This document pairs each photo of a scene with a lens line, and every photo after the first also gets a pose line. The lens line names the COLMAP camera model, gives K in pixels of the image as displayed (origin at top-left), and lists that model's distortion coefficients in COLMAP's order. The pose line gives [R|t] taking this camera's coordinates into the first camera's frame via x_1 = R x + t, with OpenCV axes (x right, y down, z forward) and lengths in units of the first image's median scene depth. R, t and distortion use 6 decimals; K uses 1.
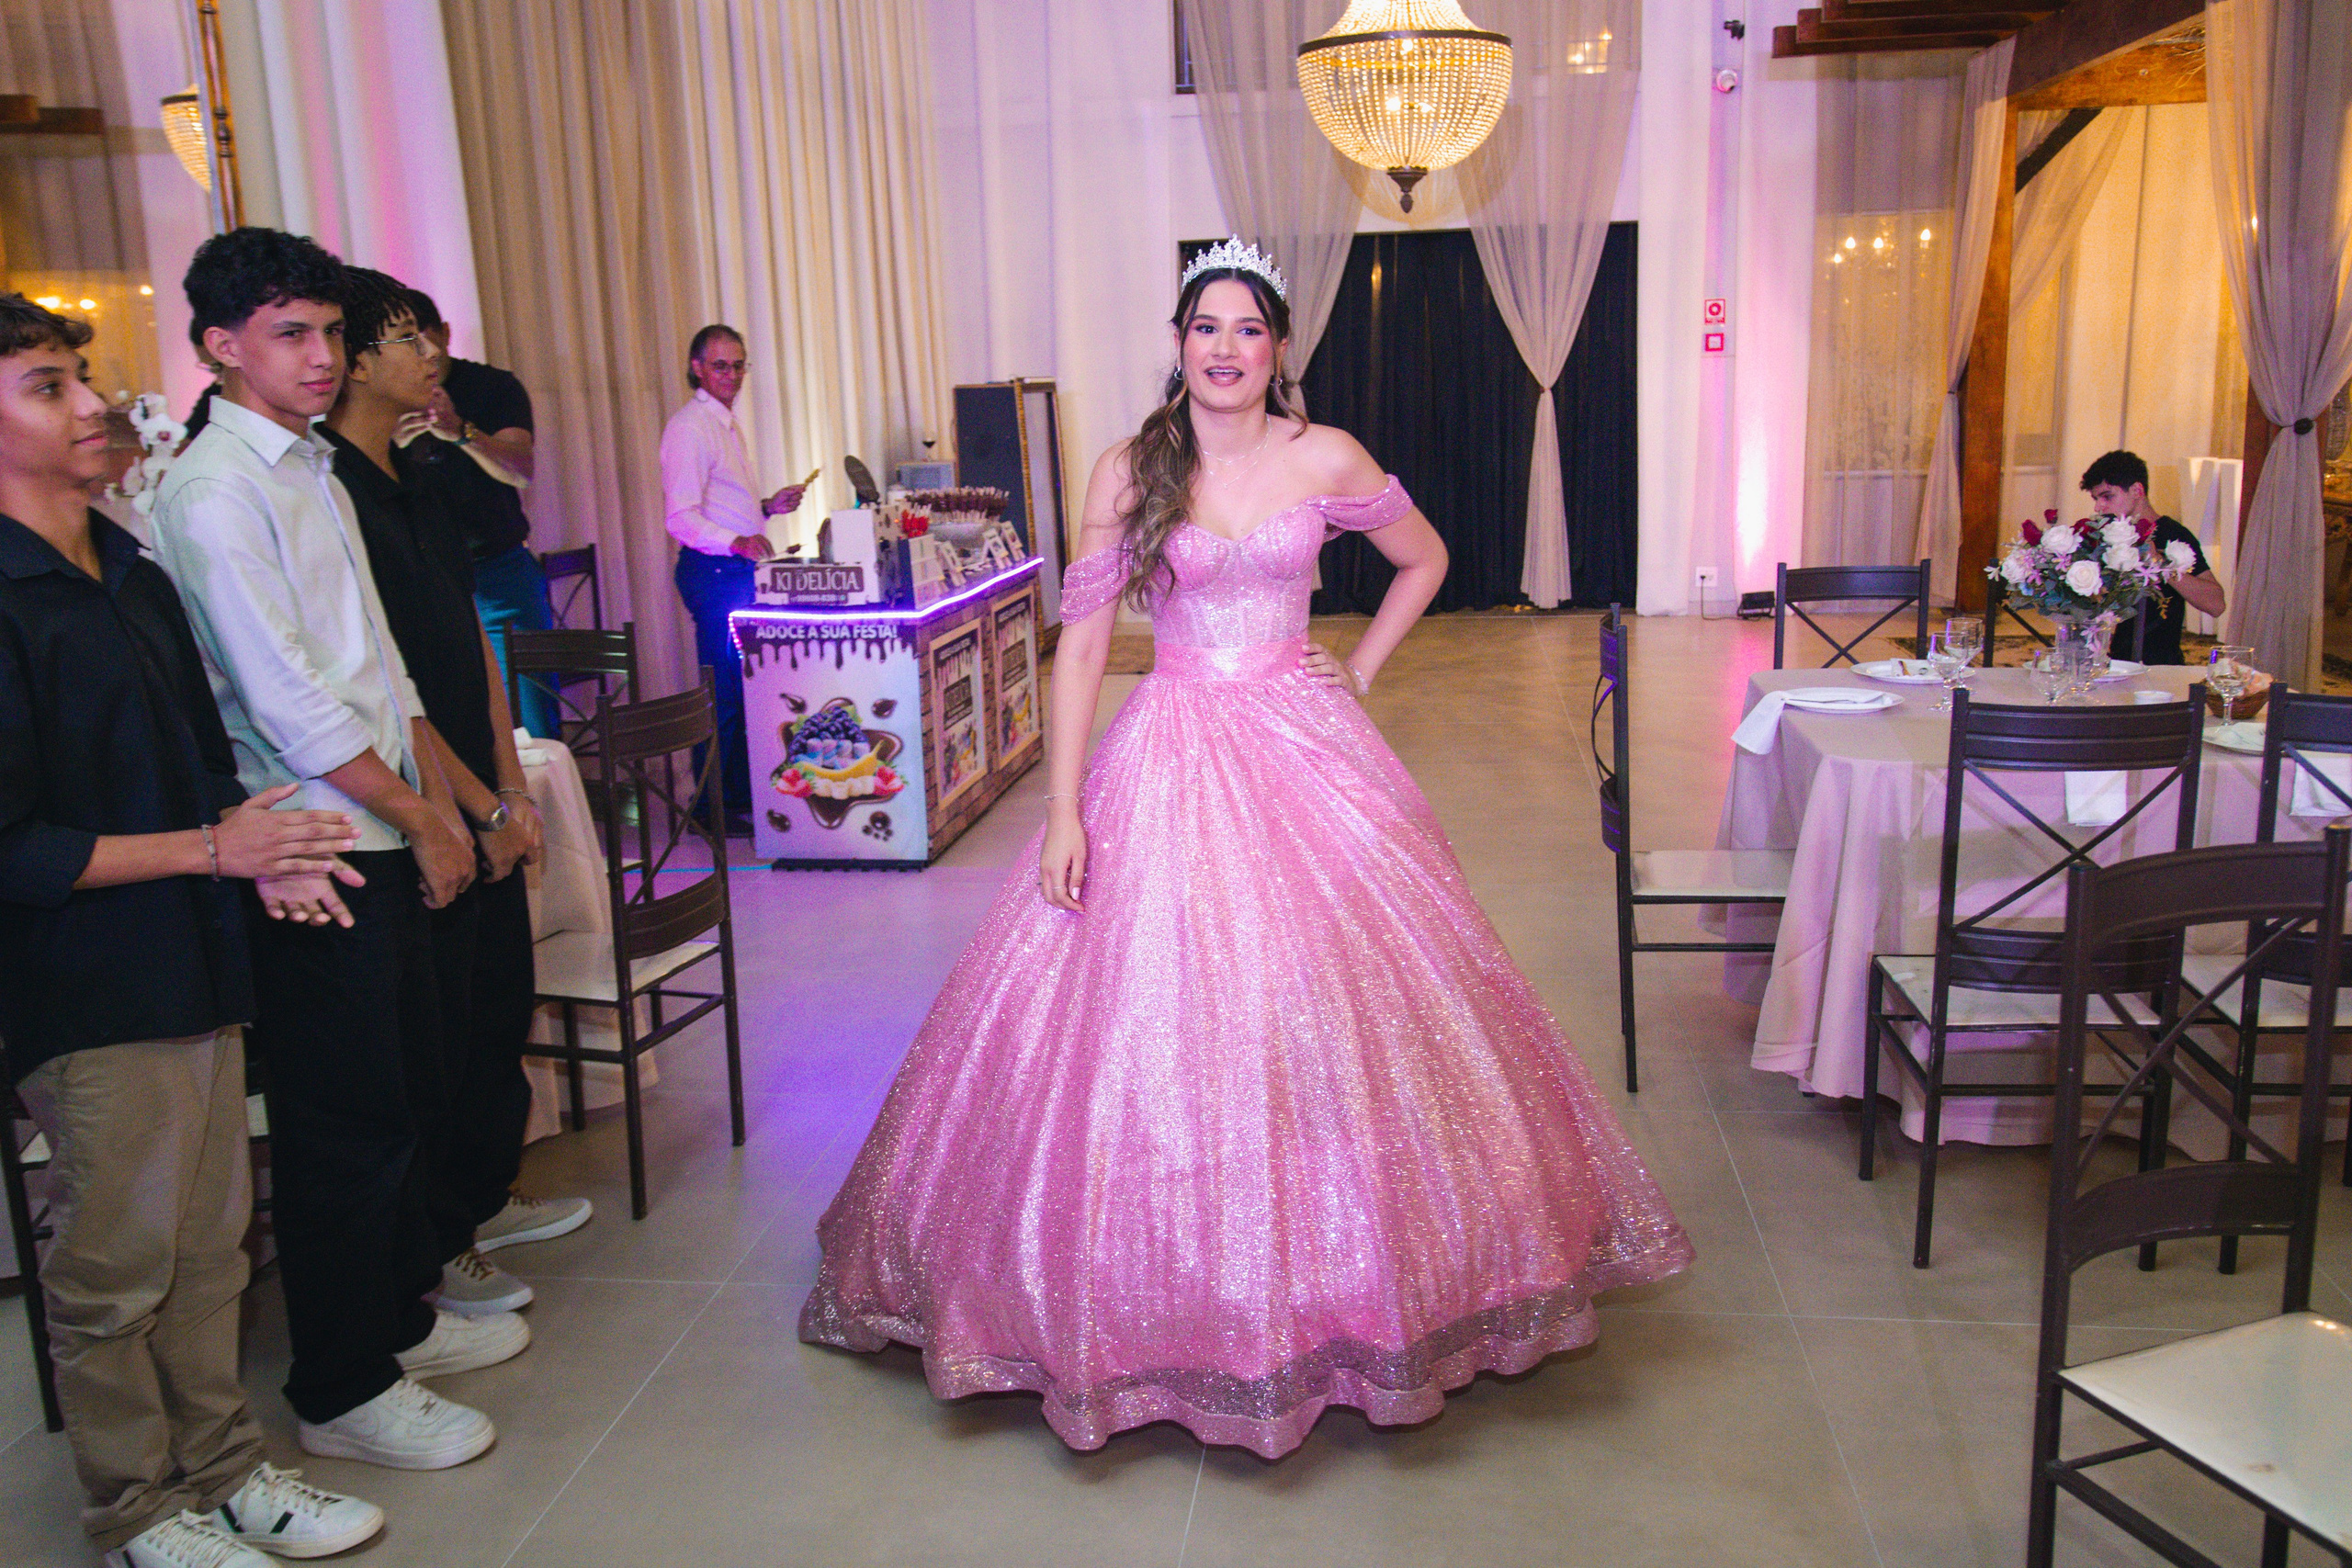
lens RADIAL K [[2002.3, 0, 1176.0], [0, 2002.3, 784.0], [0, 0, 1]] dist [0.034865, -0.063547]
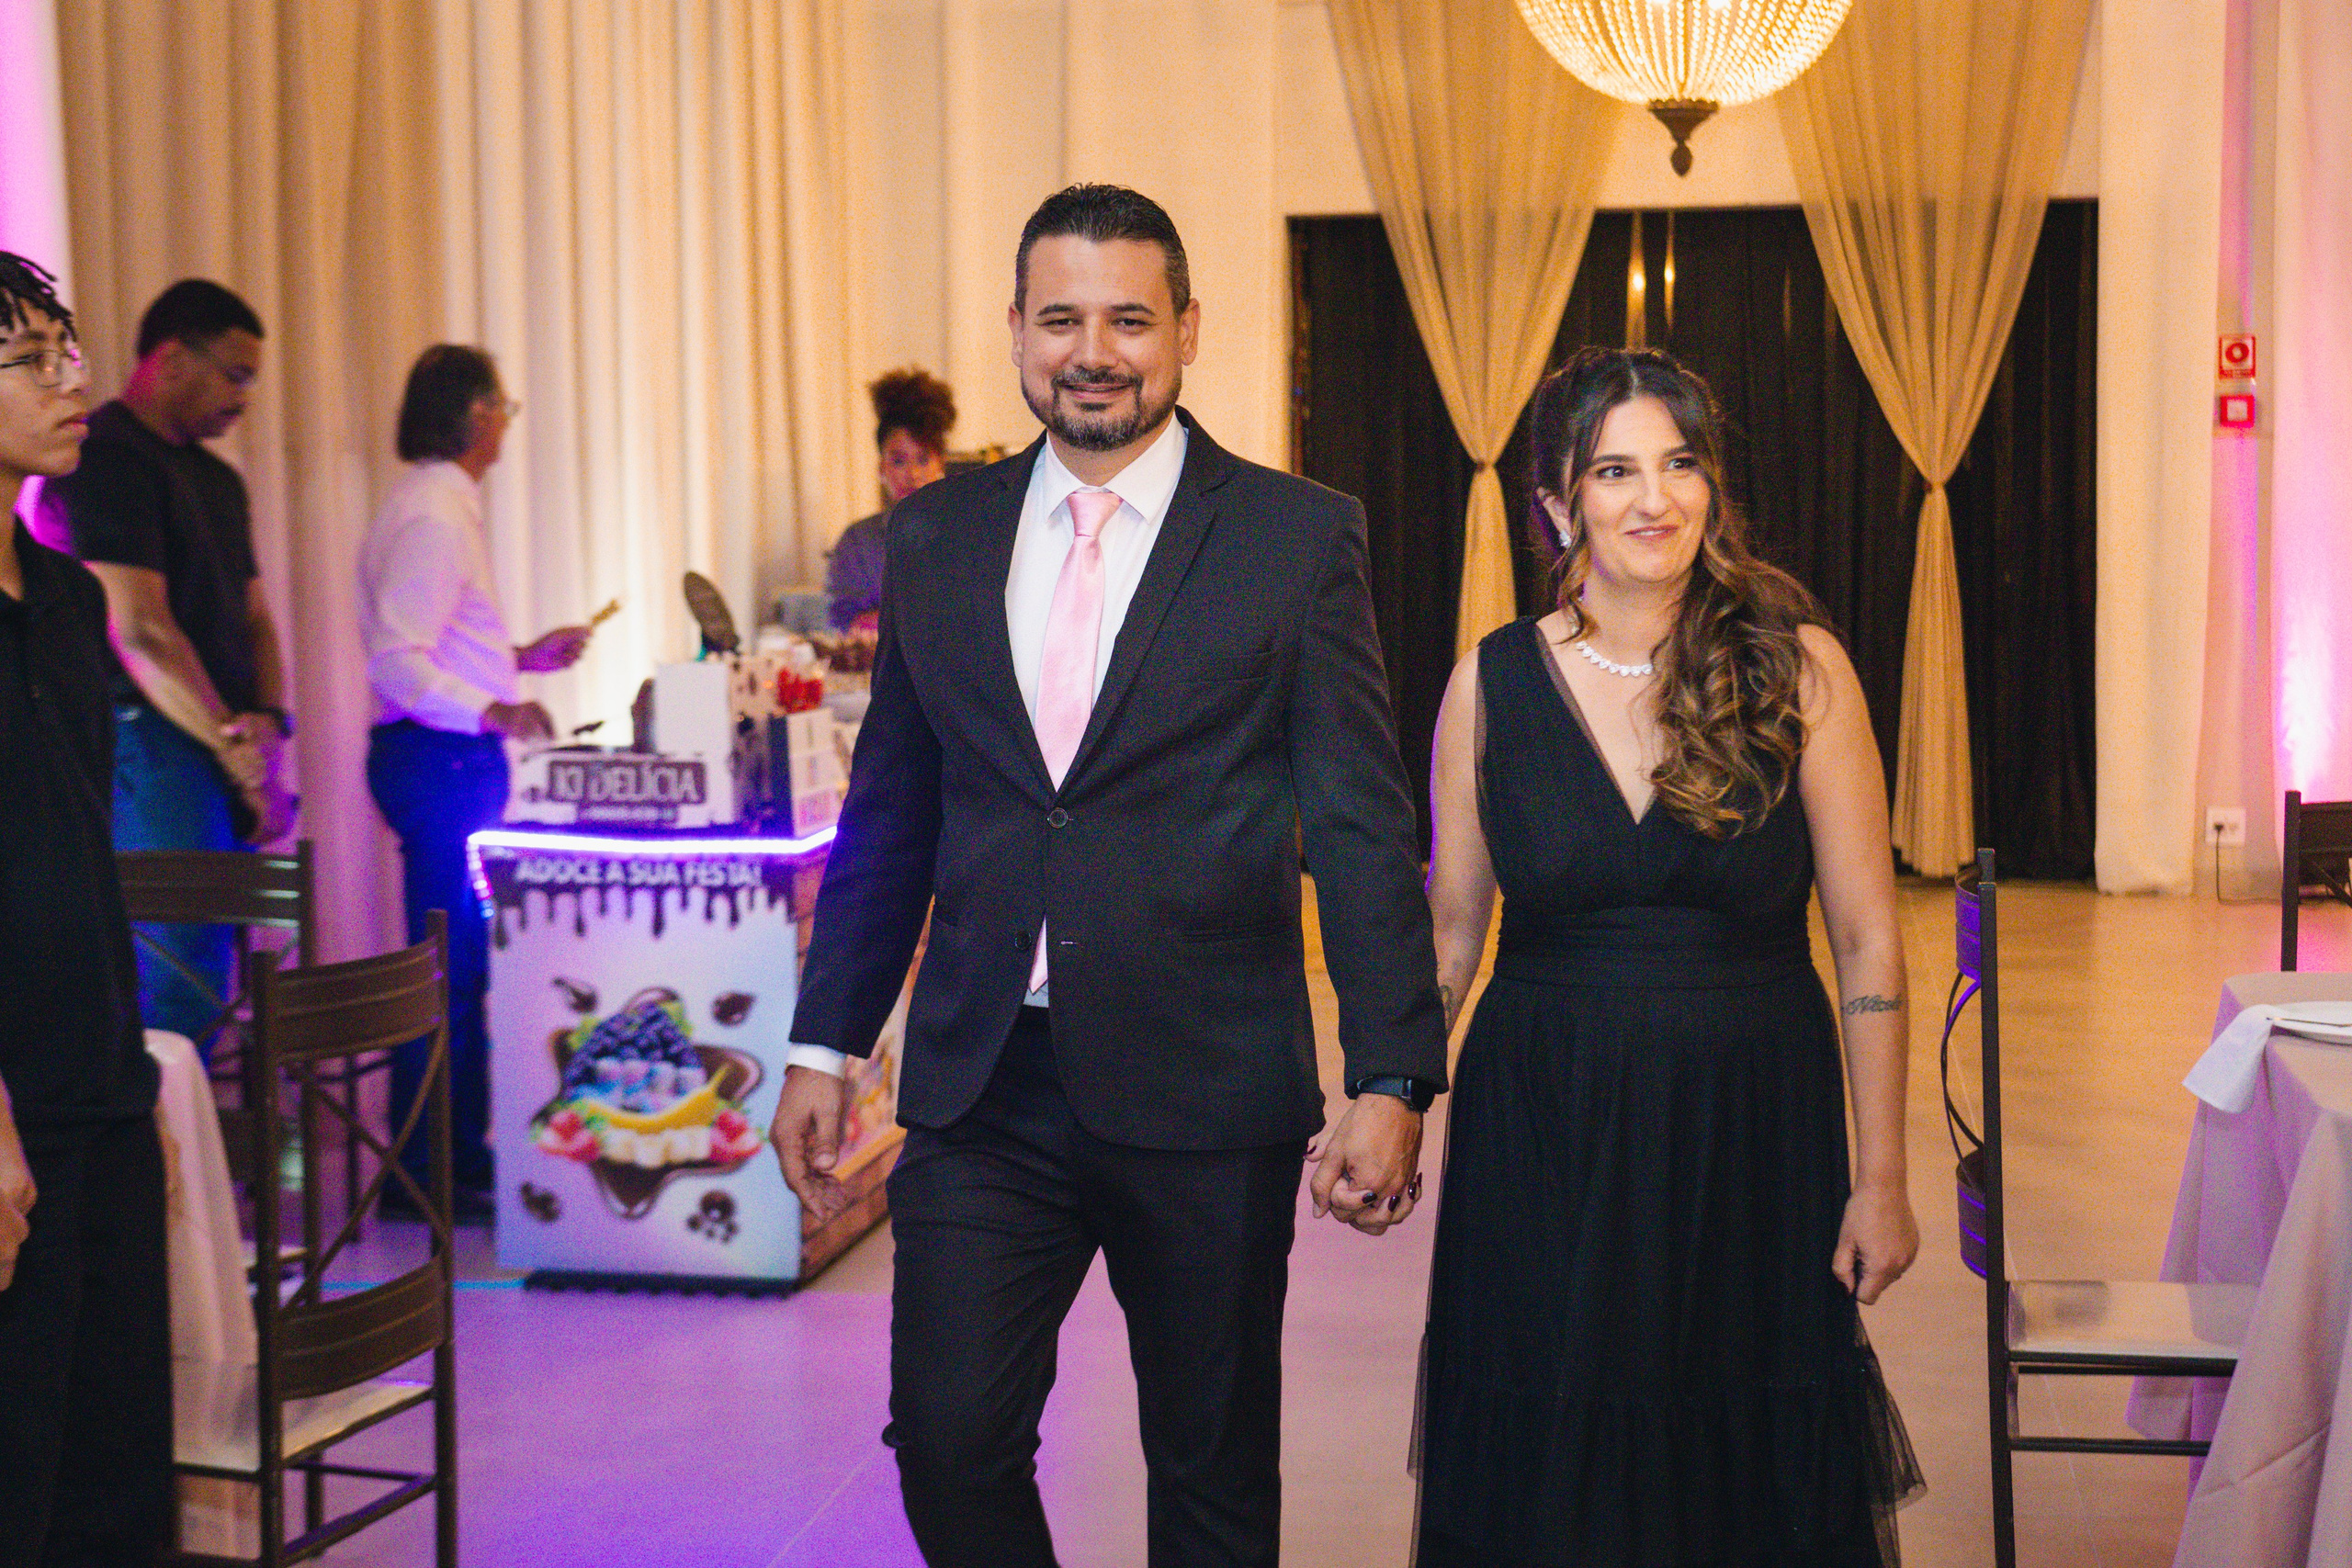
lens RADIAL K [[3713.1, 0, 1176.0], [0, 3713.1, 784.0], [0, 0, 1]] dist [0.028596, 0.042792]
pose [[0.999250, 0.024967, -0.029612, 0.010177], [-0.028071, 0.993588, -0.109522, 0.010883], [0.026688, 0.110271, 0.993543, -0.054941]]
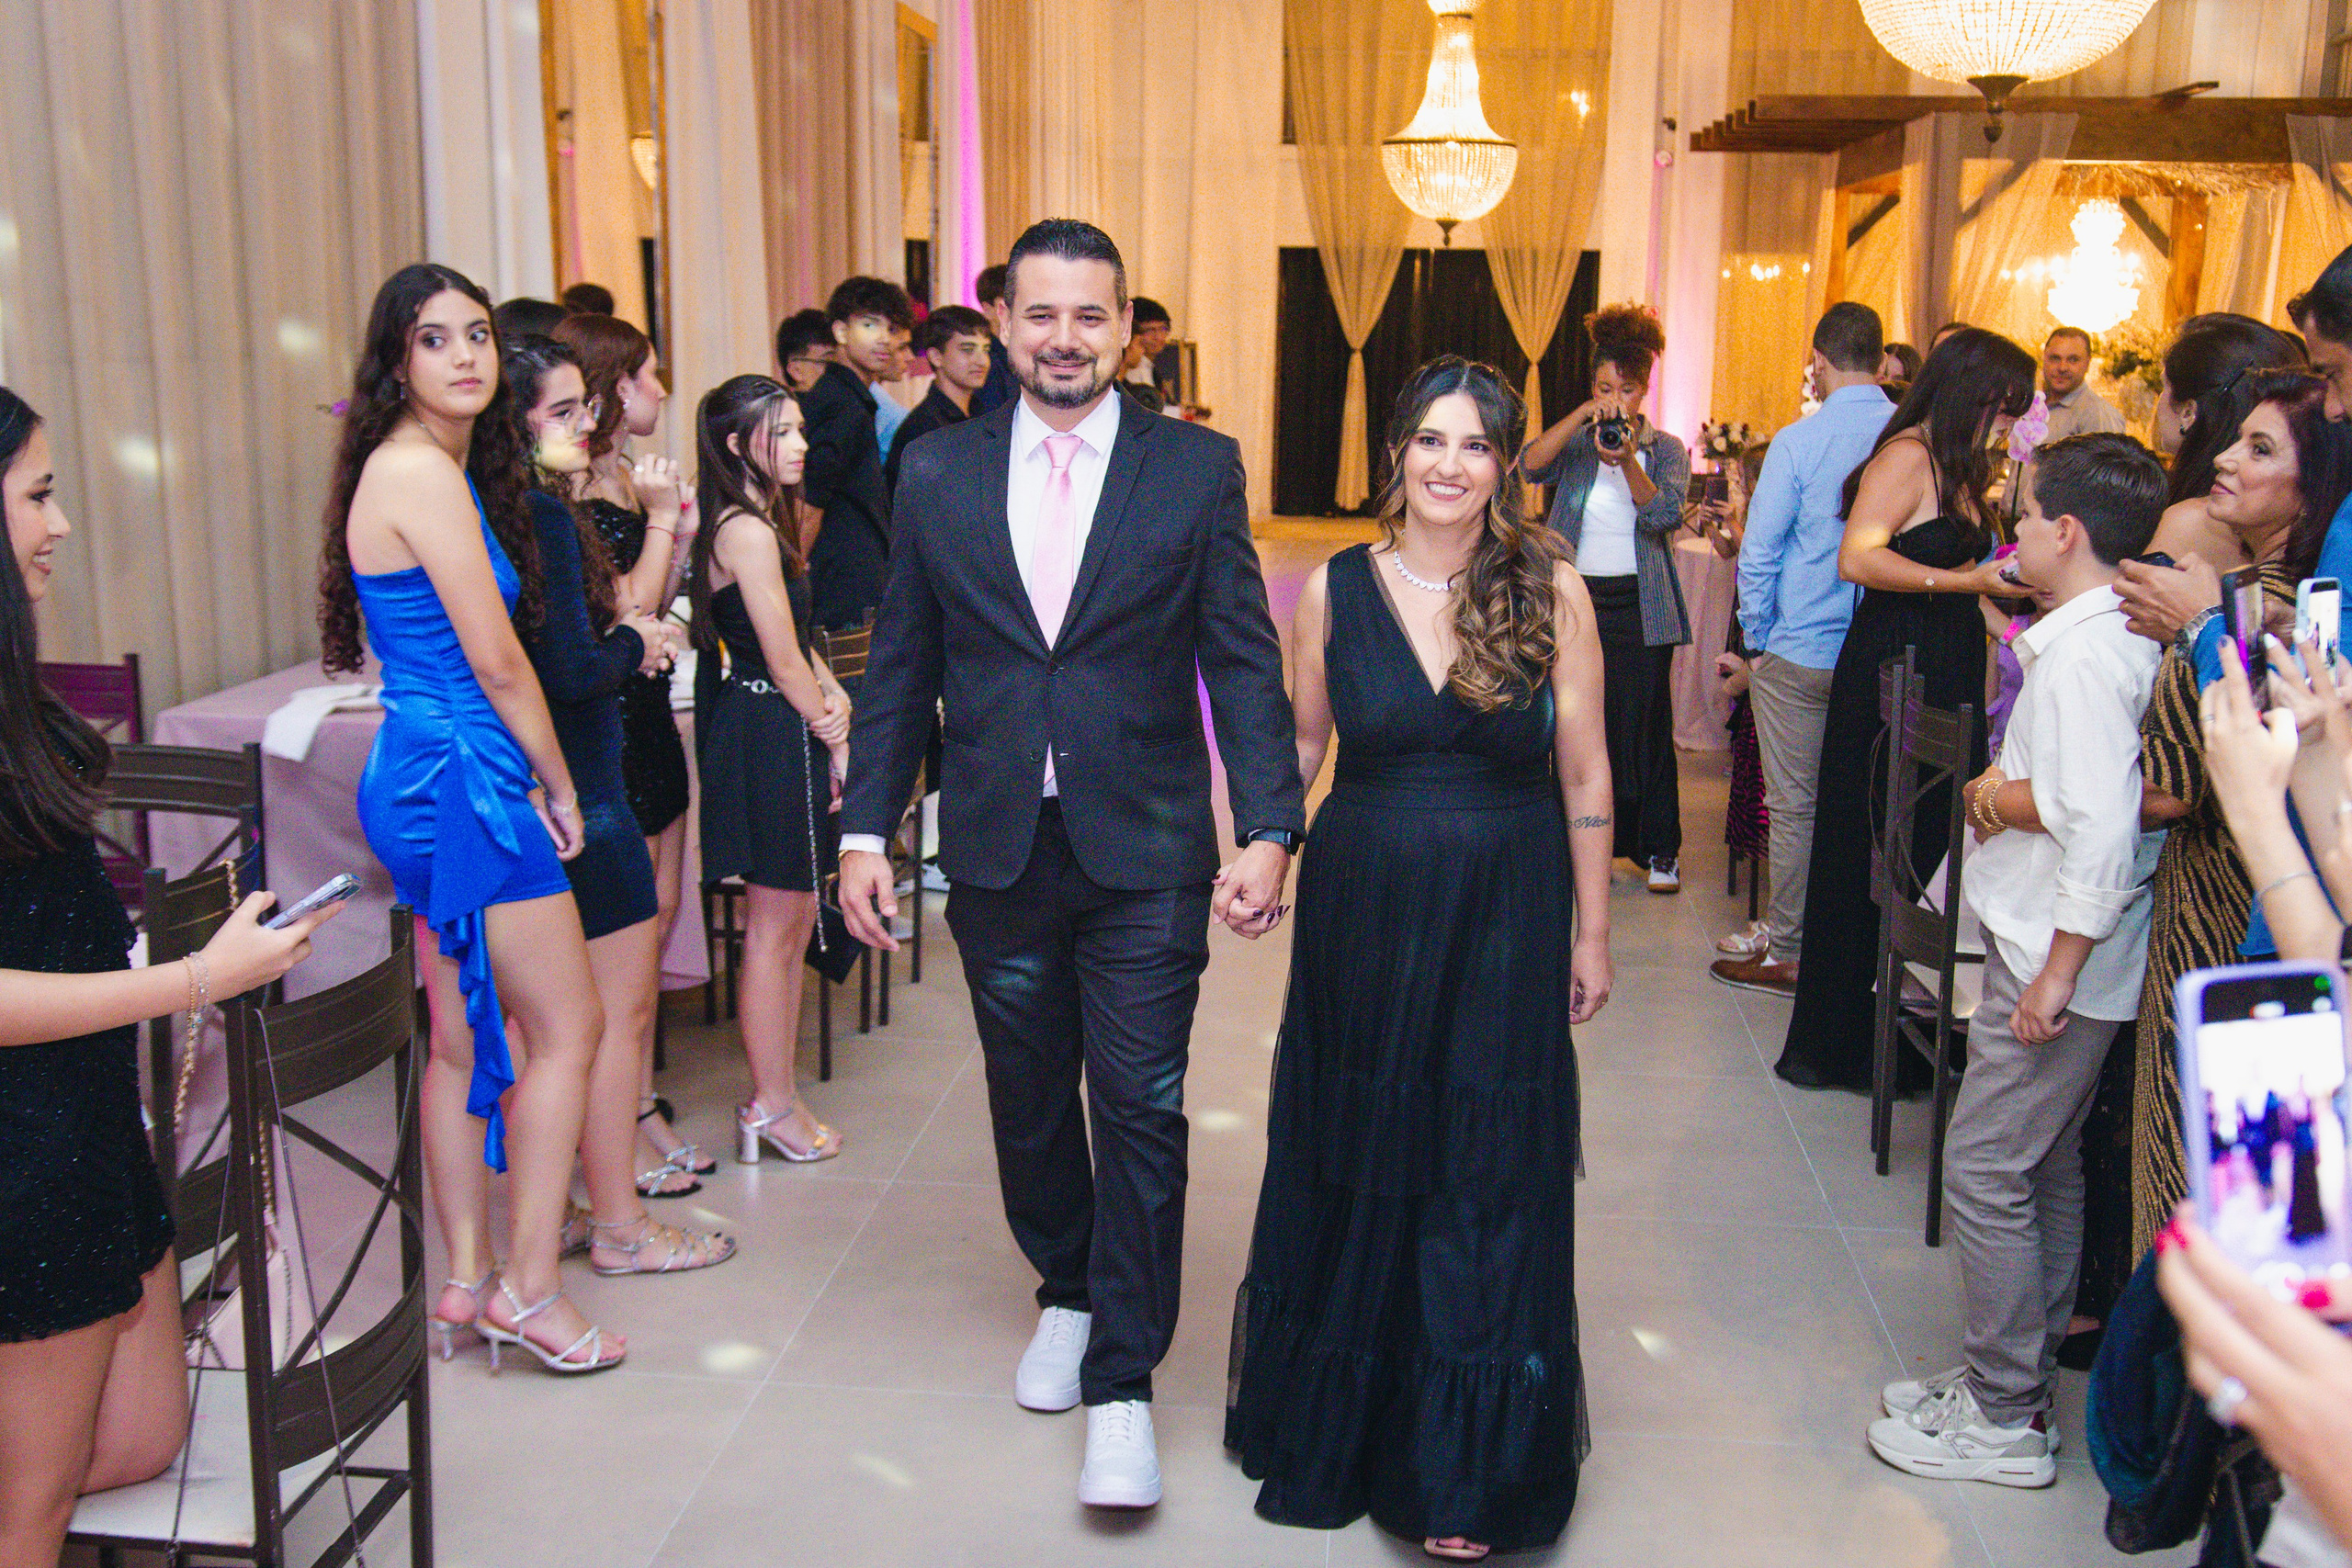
lens RADIAL K [[2464.8, 0, 1176.0], [0, 2464.8, 784.0], [0, 0, 1]] dist [-0.002572, -0.004103]
pose [[0.998517, 0.042832, 0.033589, -0.216290], [-0.042100, 0.998866, -0.022215, 0.284586], [-0.034503, 0.020768, 0.999189, -1.379409]]
